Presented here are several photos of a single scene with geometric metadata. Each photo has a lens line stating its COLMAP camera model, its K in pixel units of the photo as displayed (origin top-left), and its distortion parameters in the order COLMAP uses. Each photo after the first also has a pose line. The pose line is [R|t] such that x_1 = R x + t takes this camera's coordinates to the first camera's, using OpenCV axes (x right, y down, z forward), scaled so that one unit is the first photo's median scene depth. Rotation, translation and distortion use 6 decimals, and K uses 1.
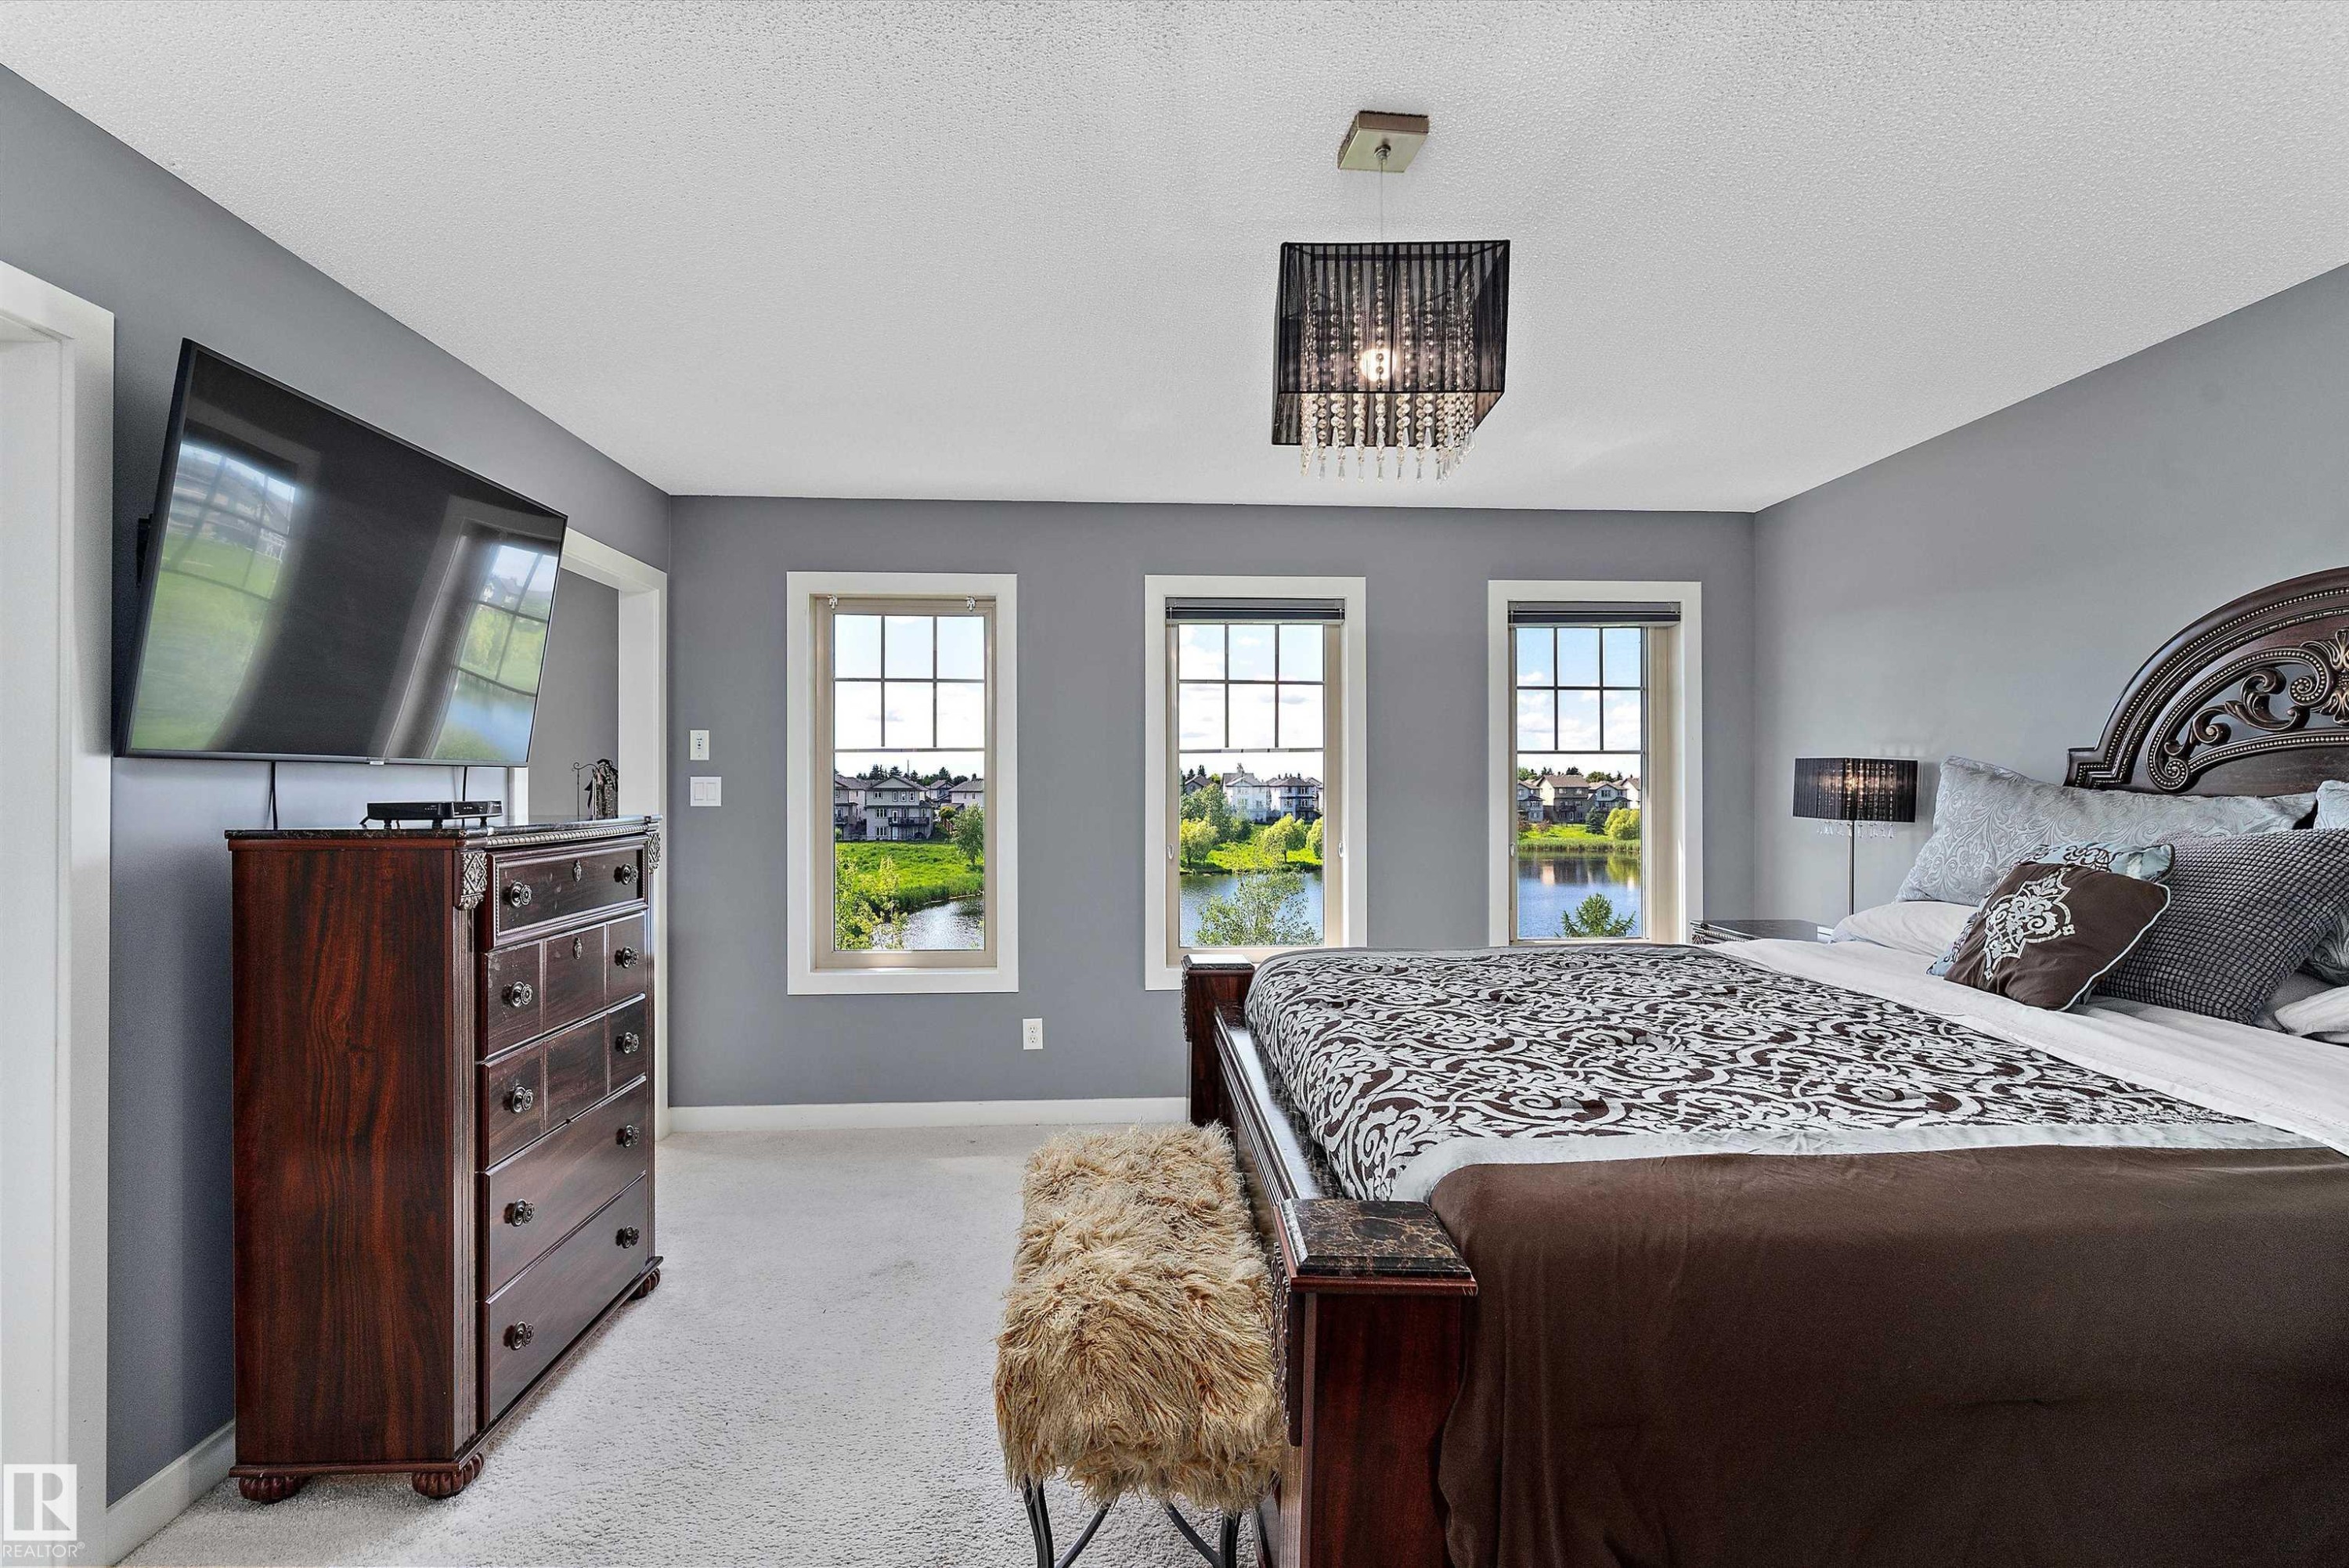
lens RADIAL K [[1150.4, 0, 1176.5], [0, 1150.4, 781.0], [0, 0, 1]] dist [0.000643, 0.000742]
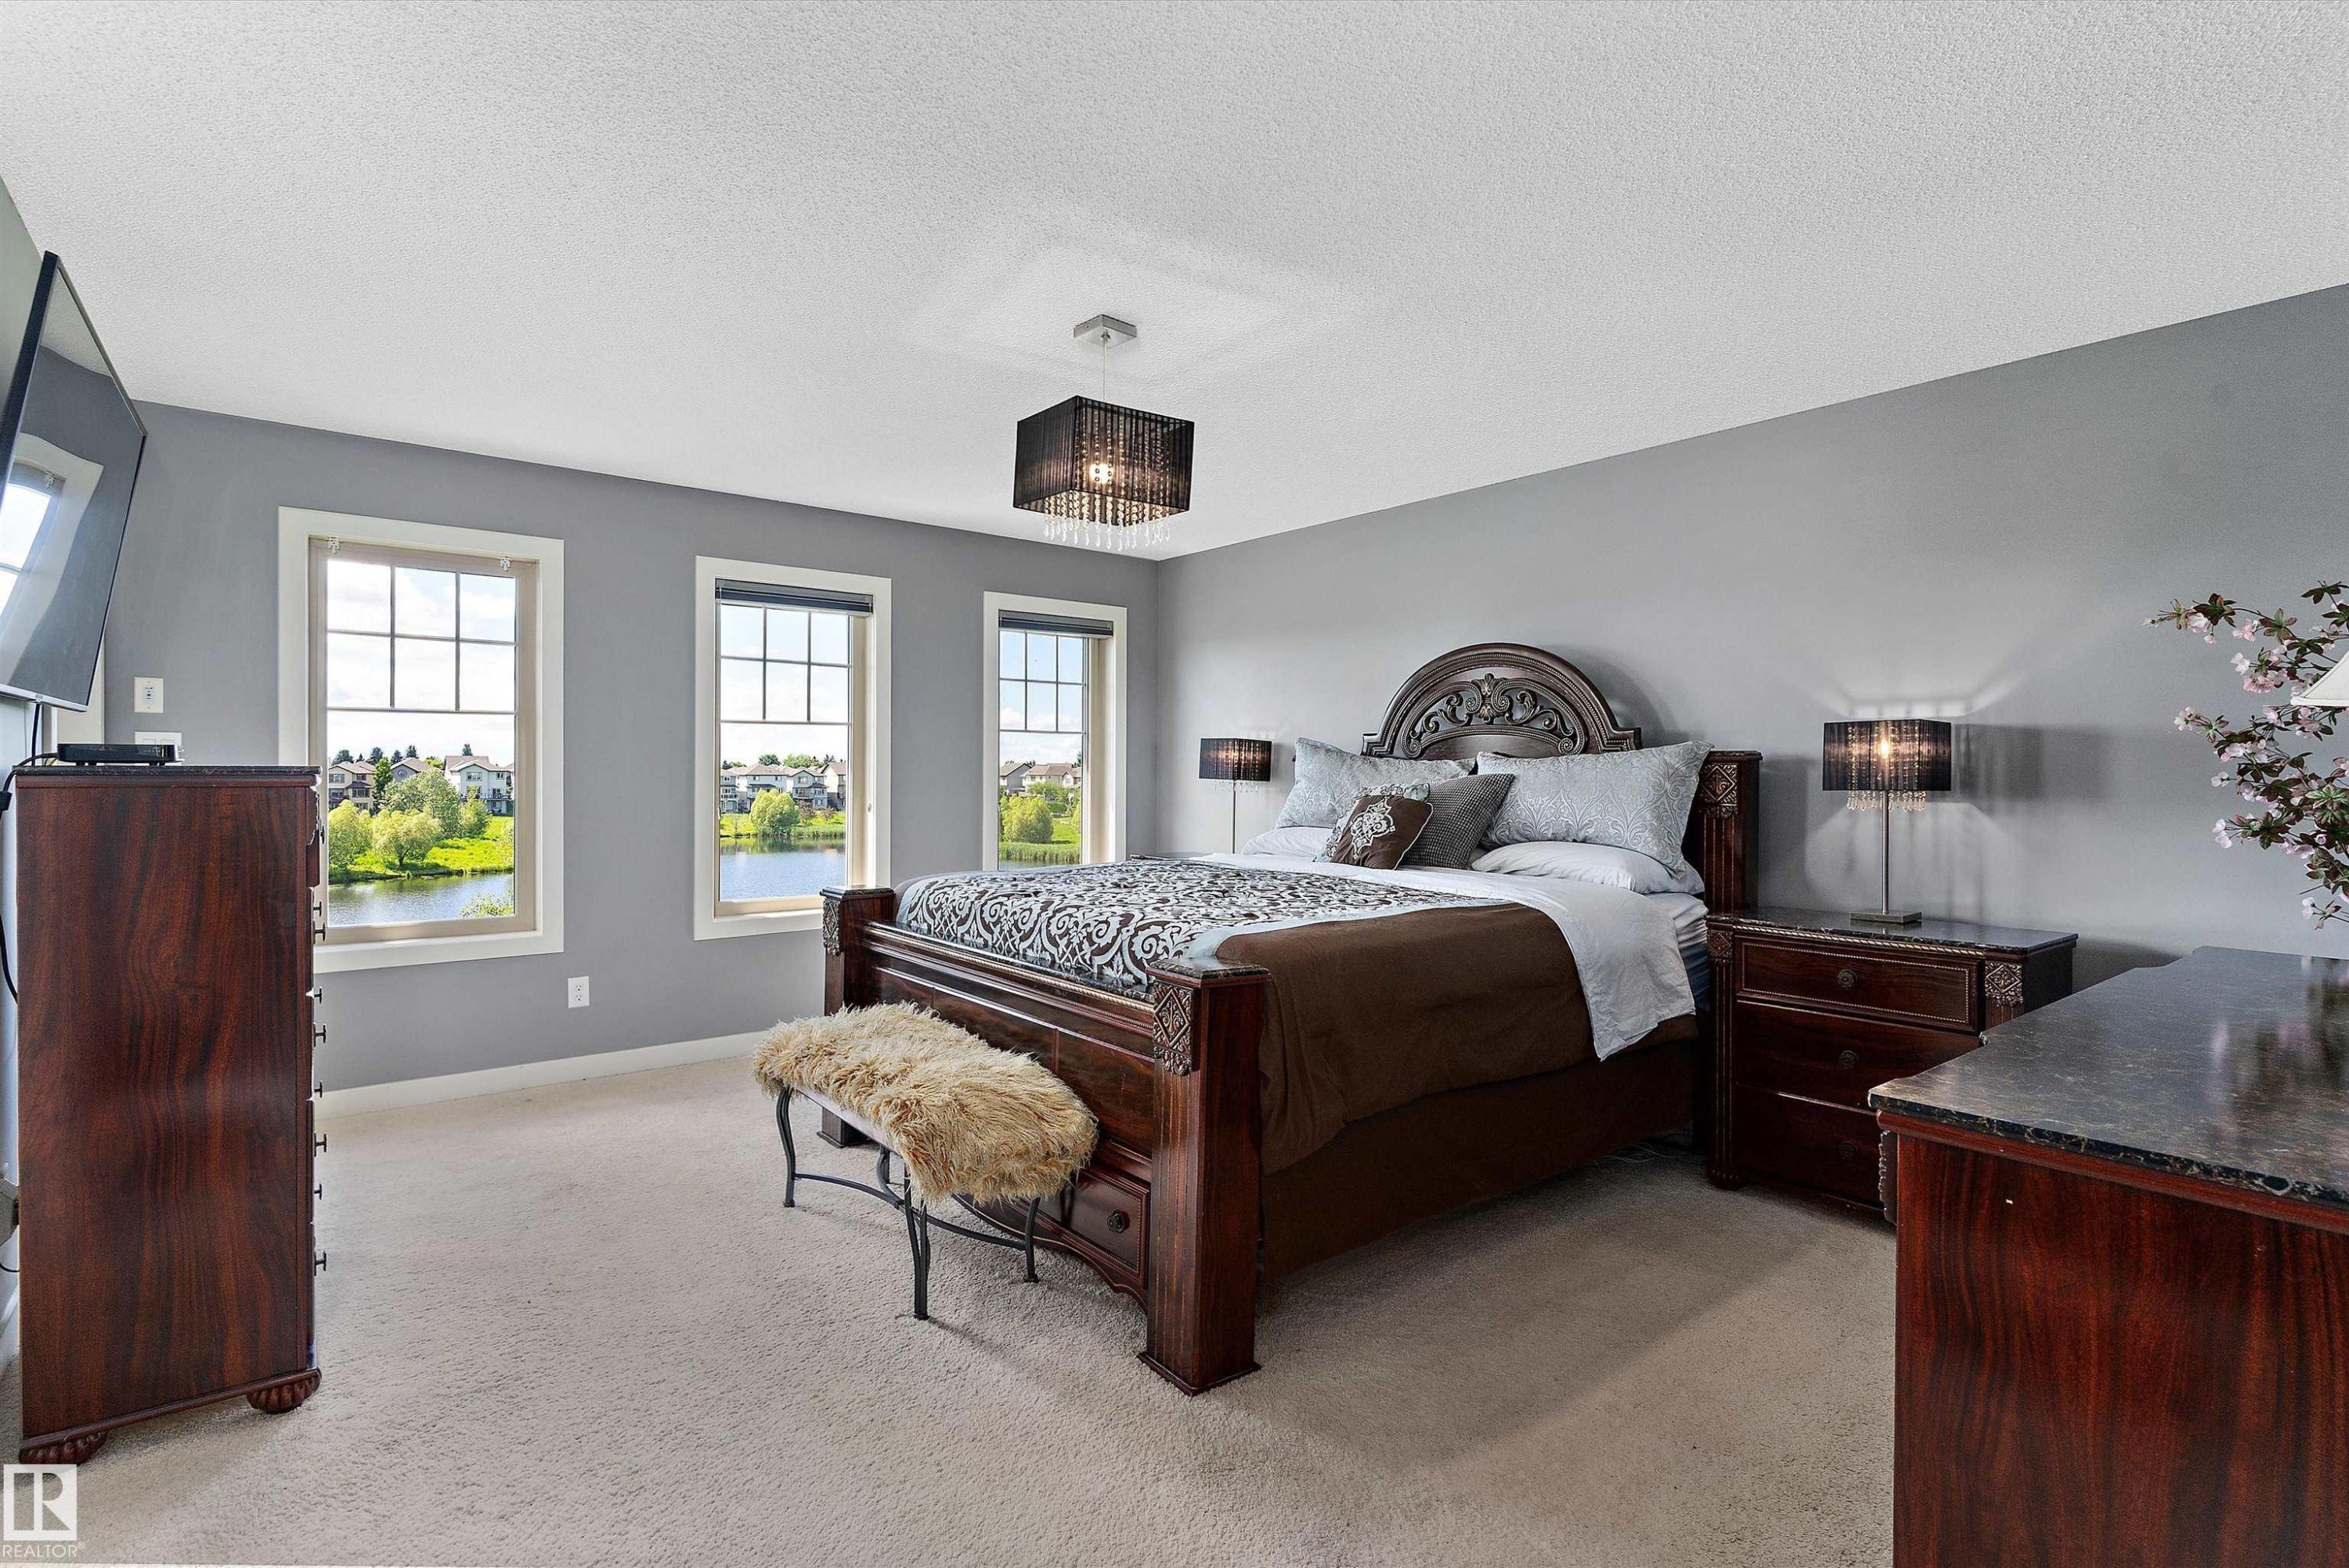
lens RADIAL K [[1260.1, 0, 1170.8], [0, 1260.1, 788.5], [0, 0, 1]] dist [0.004807, -0.001175]
pose [[0.799261, 0.000328, 0.600983, -0.494980], [-0.006539, 0.999945, 0.008150, 0.033889], [-0.600948, -0.010444, 0.799220, -0.276587]]
